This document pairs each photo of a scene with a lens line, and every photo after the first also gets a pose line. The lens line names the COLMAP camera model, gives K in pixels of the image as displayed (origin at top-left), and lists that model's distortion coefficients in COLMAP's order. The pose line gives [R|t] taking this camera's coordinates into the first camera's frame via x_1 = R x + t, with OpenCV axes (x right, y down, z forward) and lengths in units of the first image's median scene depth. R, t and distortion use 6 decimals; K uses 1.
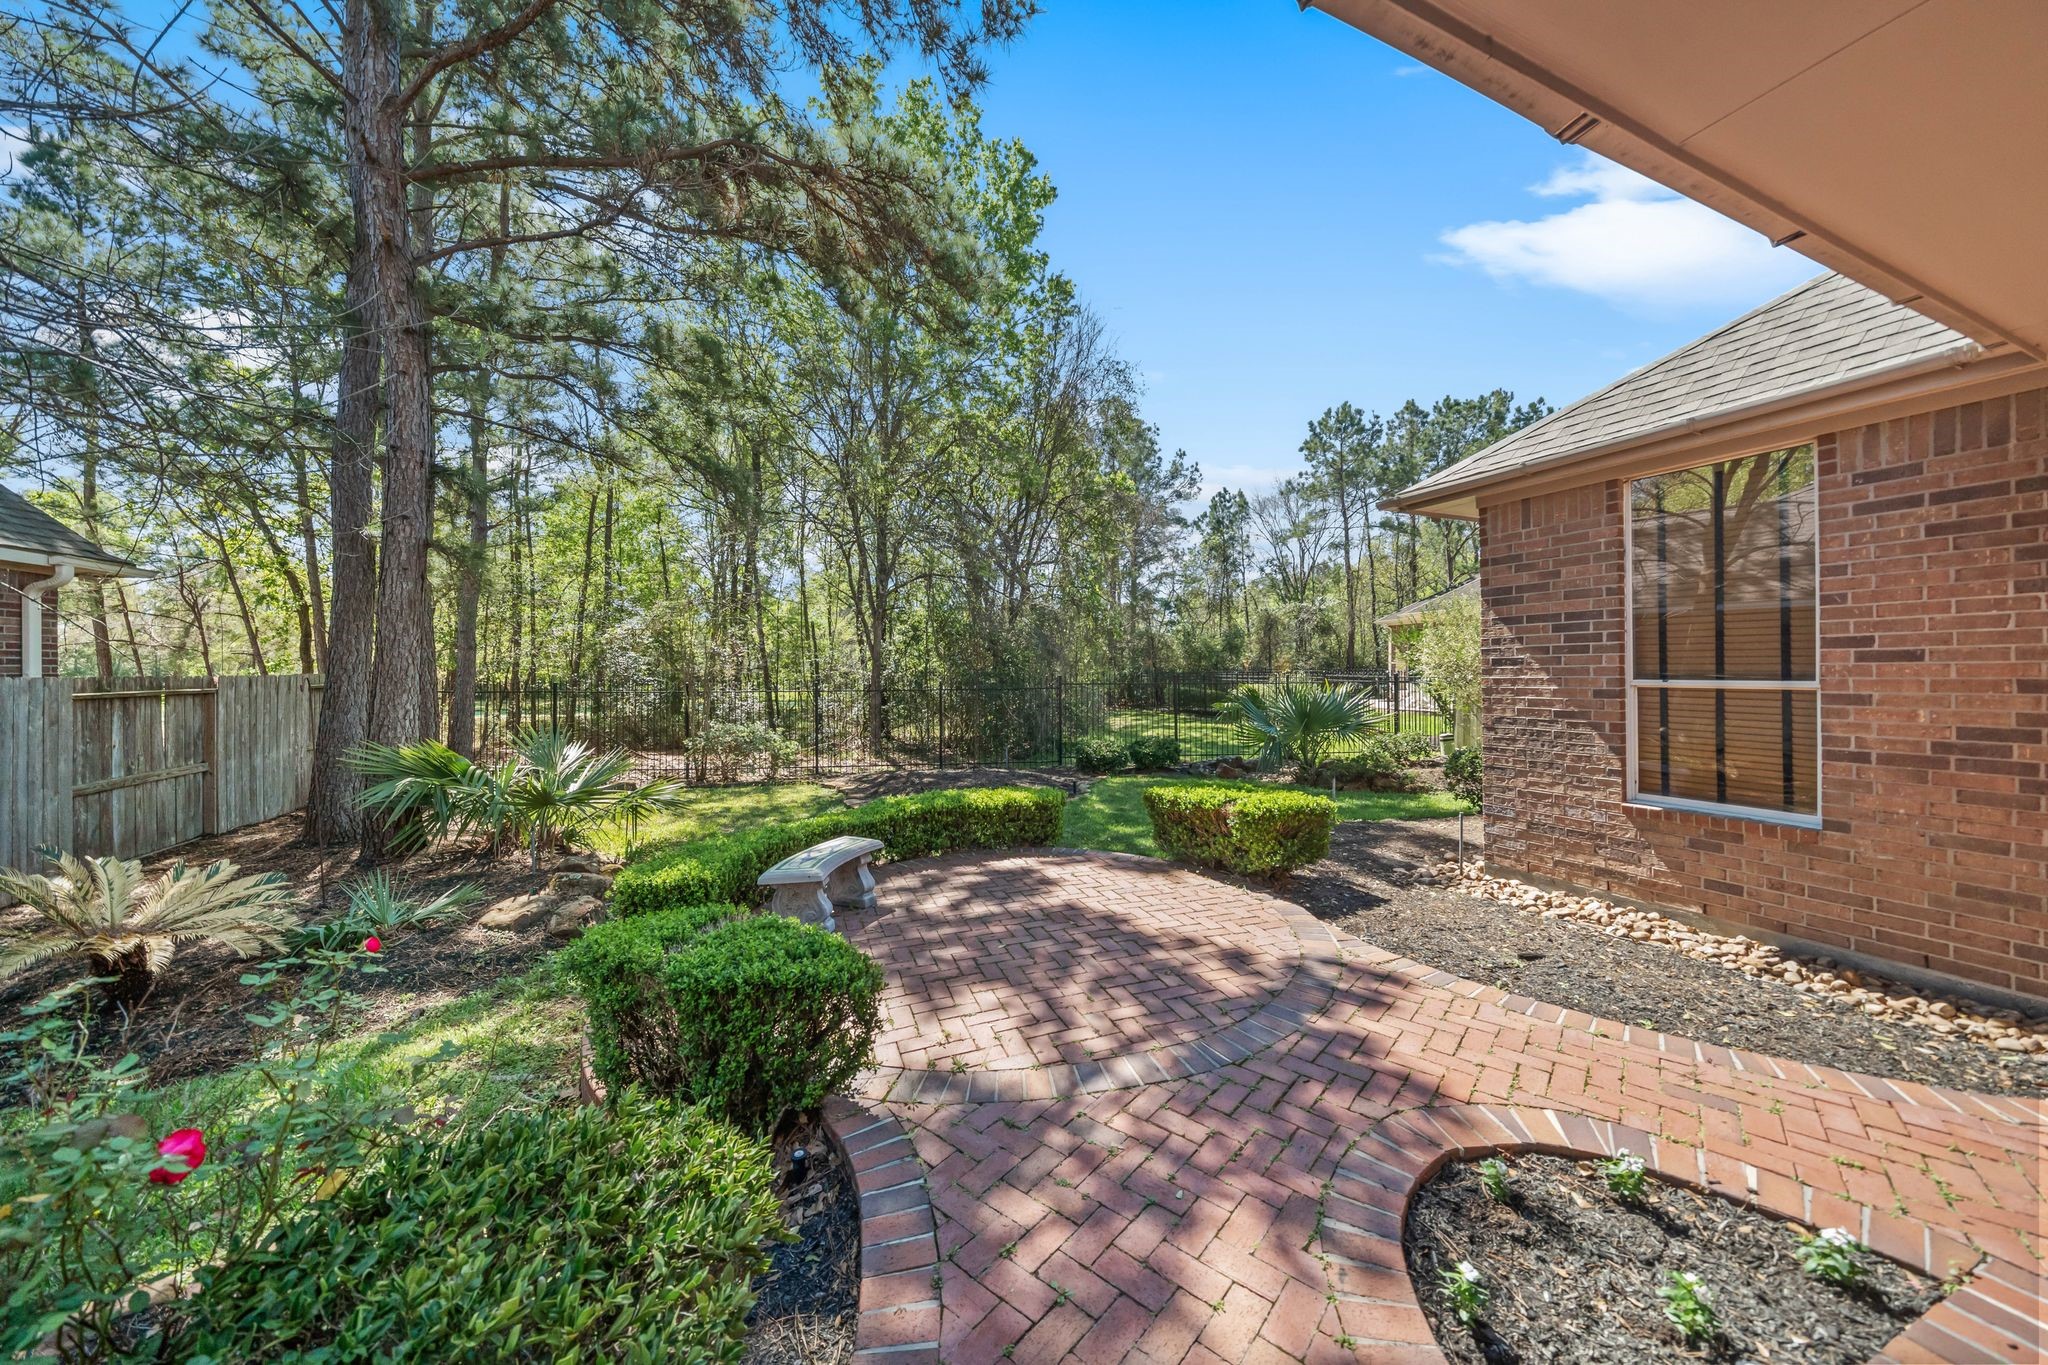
lens RADIAL K [[705.2, 0, 1023.7], [0, 705.2, 676.4], [0, 0, 1]] dist [0.001835, 0.000025]
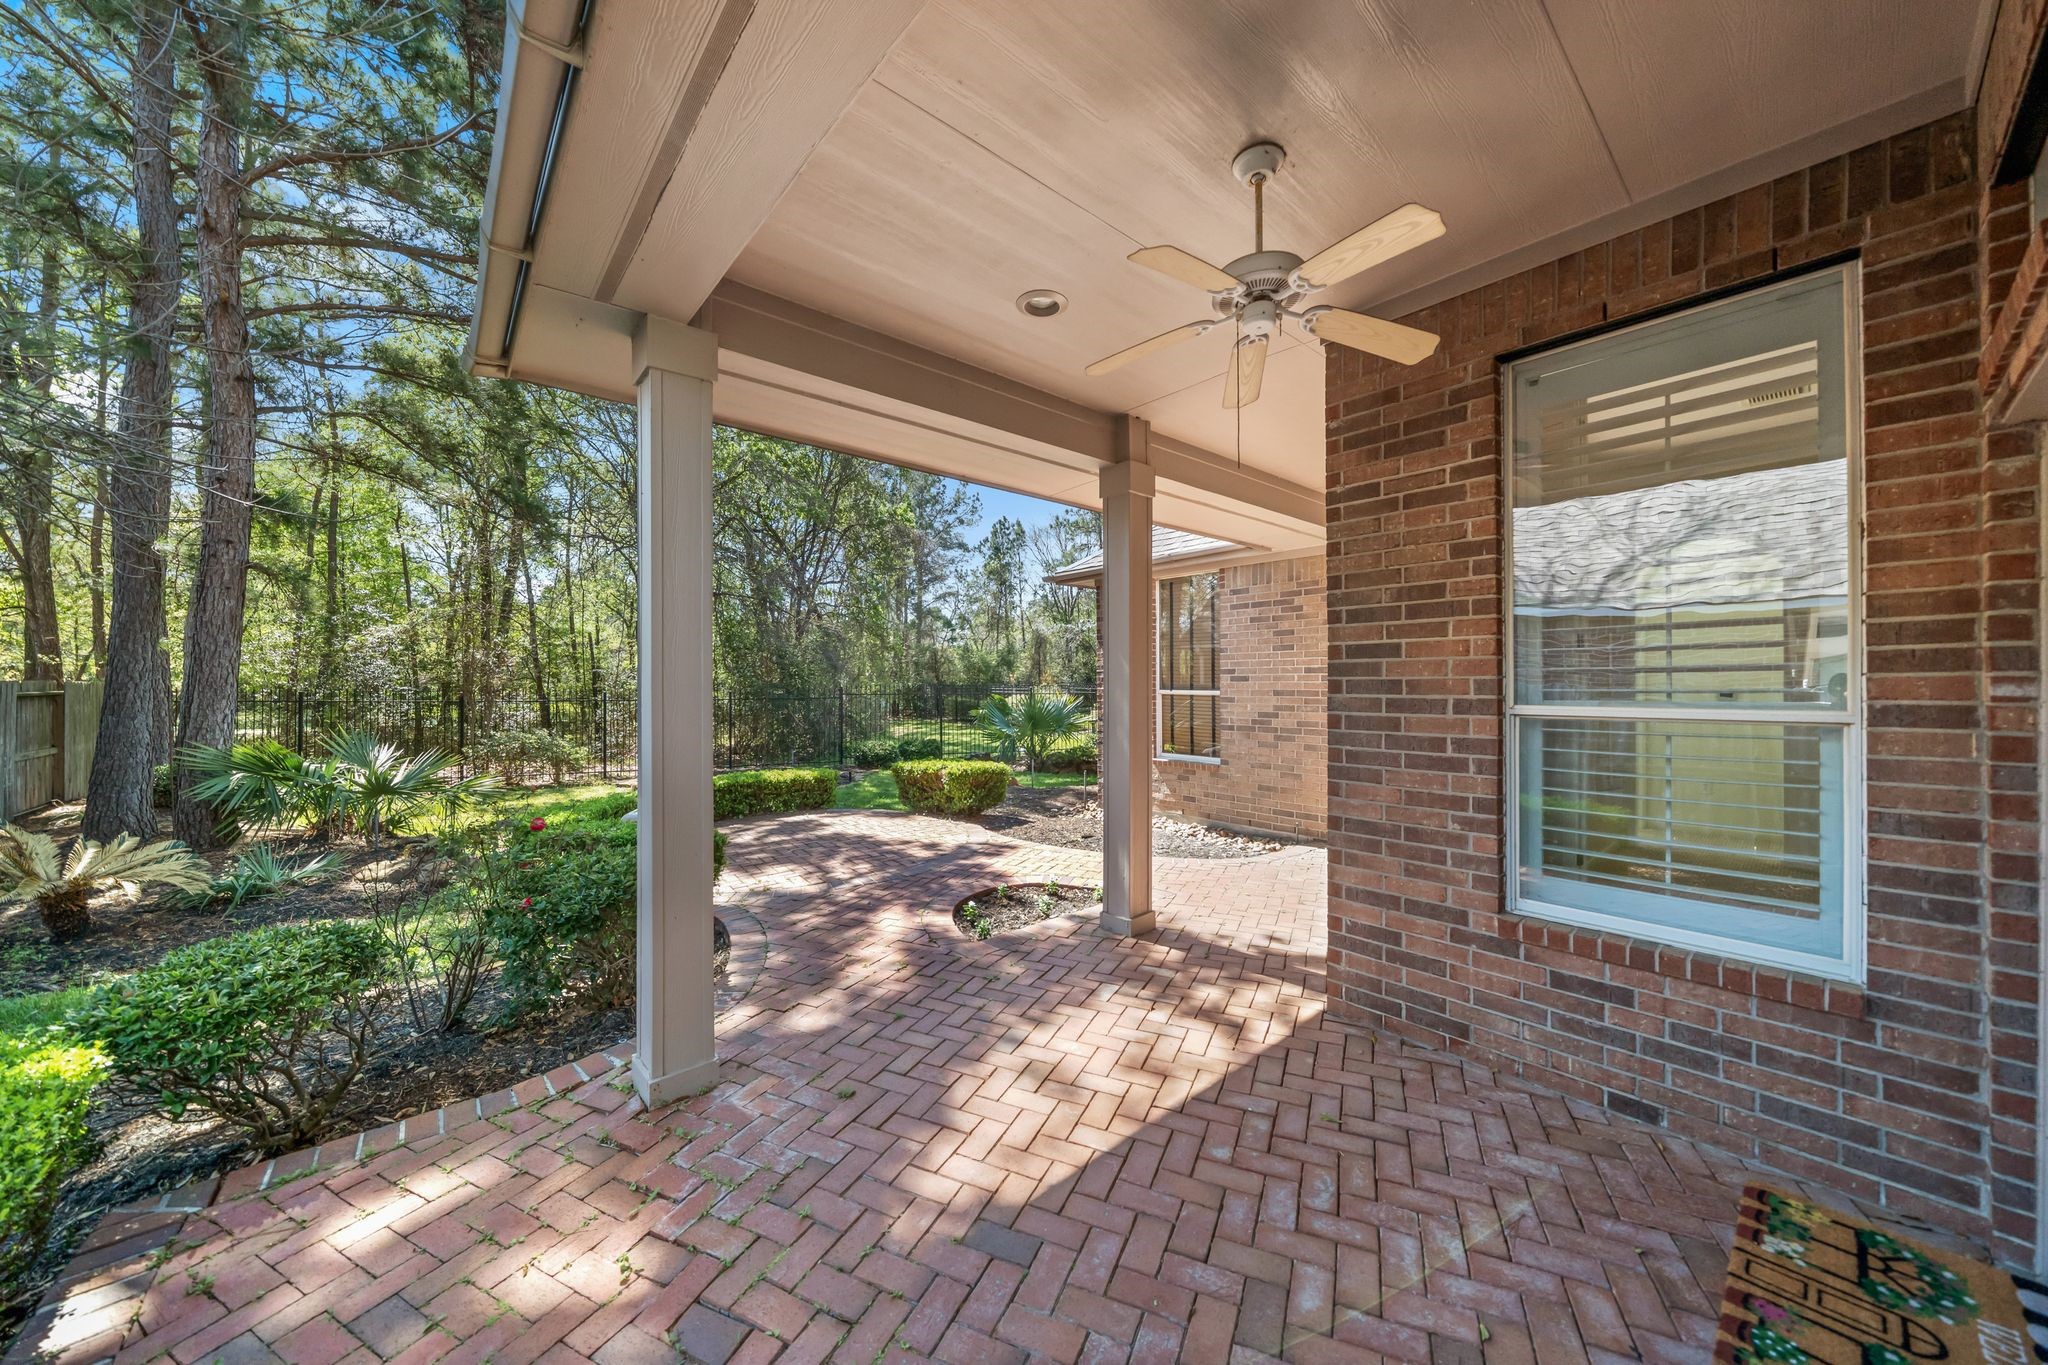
lens RADIAL K [[705.2, 0, 1027.9], [0, 705.2, 684.8], [0, 0, 1]] dist [0.001835, 0.000025]
pose [[0.955890, 0.006023, 0.293663, 0.008343], [-0.004295, 0.999969, -0.006528, 0.003546], [-0.293694, 0.004979, 0.955887, -0.530995]]
